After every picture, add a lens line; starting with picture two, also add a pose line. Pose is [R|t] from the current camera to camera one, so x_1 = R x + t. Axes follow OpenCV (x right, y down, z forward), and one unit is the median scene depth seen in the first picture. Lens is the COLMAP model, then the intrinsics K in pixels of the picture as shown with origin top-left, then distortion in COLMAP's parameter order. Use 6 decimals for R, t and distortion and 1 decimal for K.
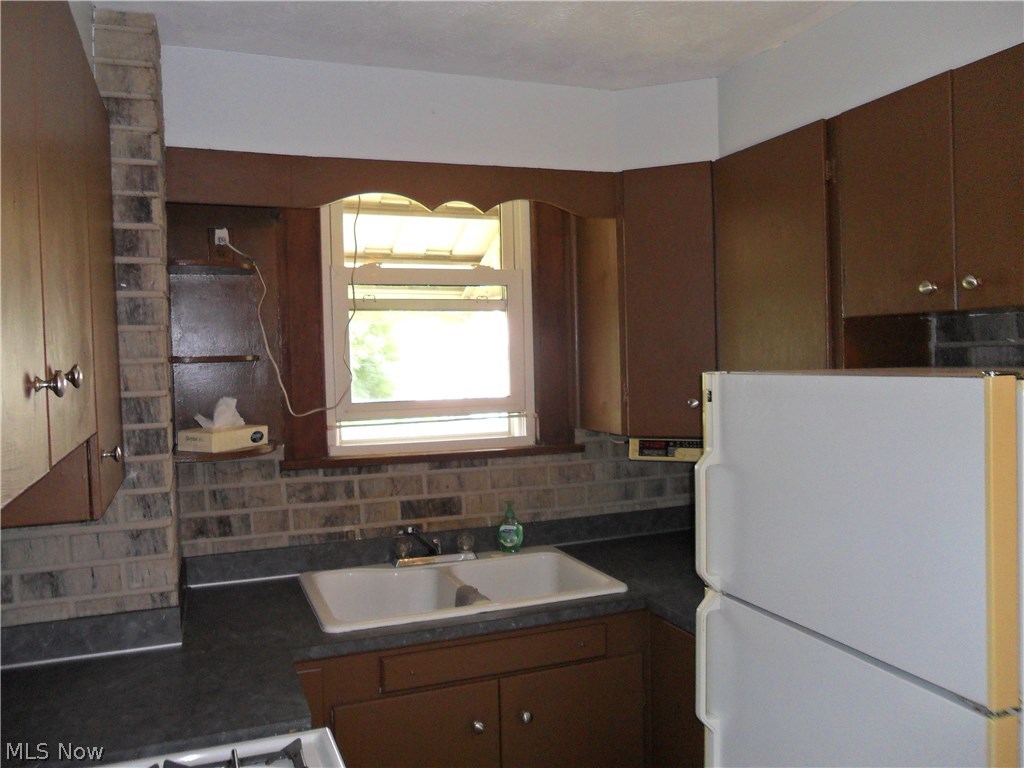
lens RADIAL K [[824.6, 0, 511.8], [0, 824.6, 385.7], [0, 0, 1]] dist [-0.013708, -0.005542]
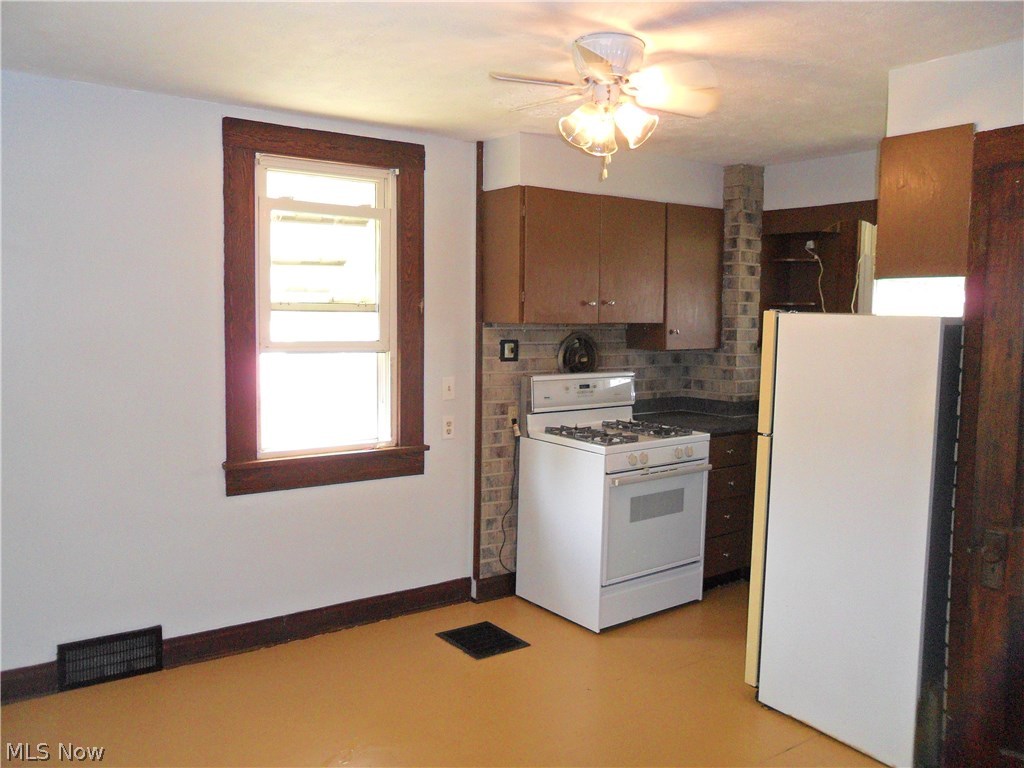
lens RADIAL K [[824.6, 0, 513.8], [0, 824.6, 388.0], [0, 0, 1]] dist [-0.013708, -0.005542]
pose [[0.266476, 0.117840, -0.956611, 1.847189], [-0.055738, 0.992721, 0.106762, -0.003905], [0.962228, 0.024871, 0.271105, -0.328043]]
